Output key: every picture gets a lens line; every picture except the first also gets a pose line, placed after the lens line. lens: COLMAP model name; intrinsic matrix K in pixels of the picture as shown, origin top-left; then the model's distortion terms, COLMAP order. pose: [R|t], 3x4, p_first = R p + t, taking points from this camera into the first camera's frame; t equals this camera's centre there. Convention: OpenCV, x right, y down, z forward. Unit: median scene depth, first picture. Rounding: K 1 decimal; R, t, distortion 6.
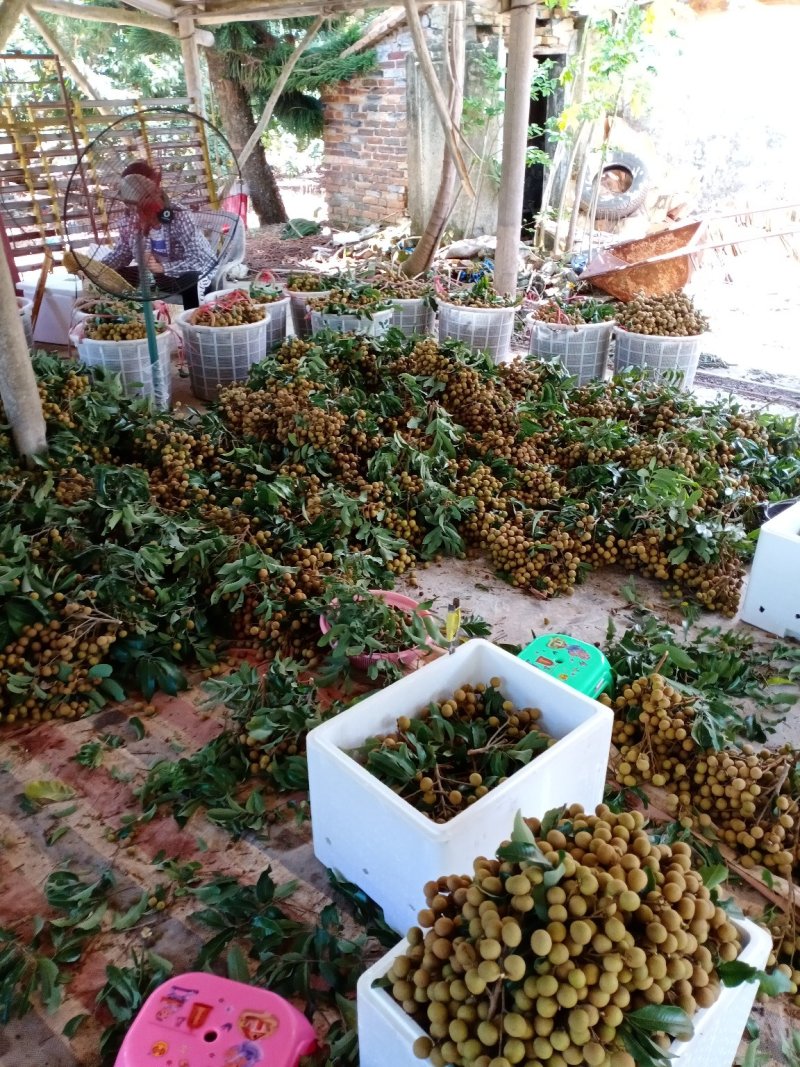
lens RADIAL K [[844.0, 0, 403.2], [0, 844.0, 541.9], [0, 0, 1]] dist [0.073918, -0.142203]
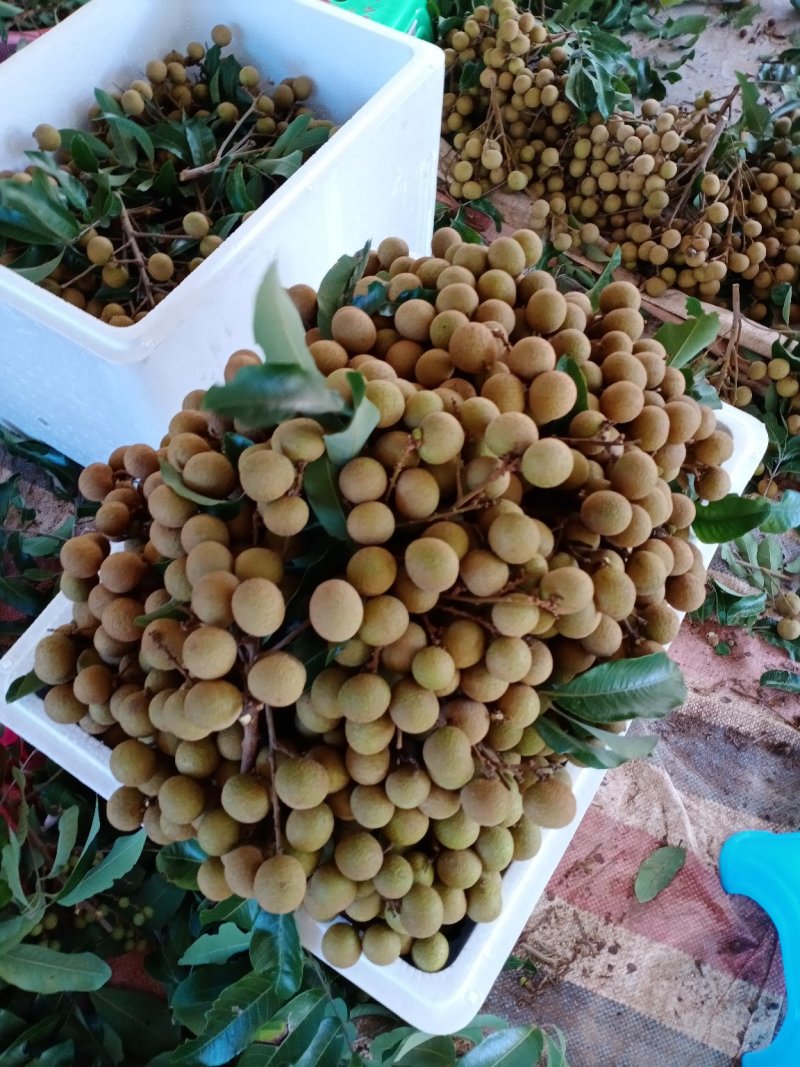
lens RADIAL K [[844.0, 0, 403.2], [0, 844.0, 541.9], [0, 0, 1]] dist [0.073918, -0.142203]
pose [[0.967023, -0.214155, 0.137855, 0.086294], [0.094682, 0.804758, 0.586003, 0.132880], [-0.236435, -0.553627, 0.798496, 0.418658]]
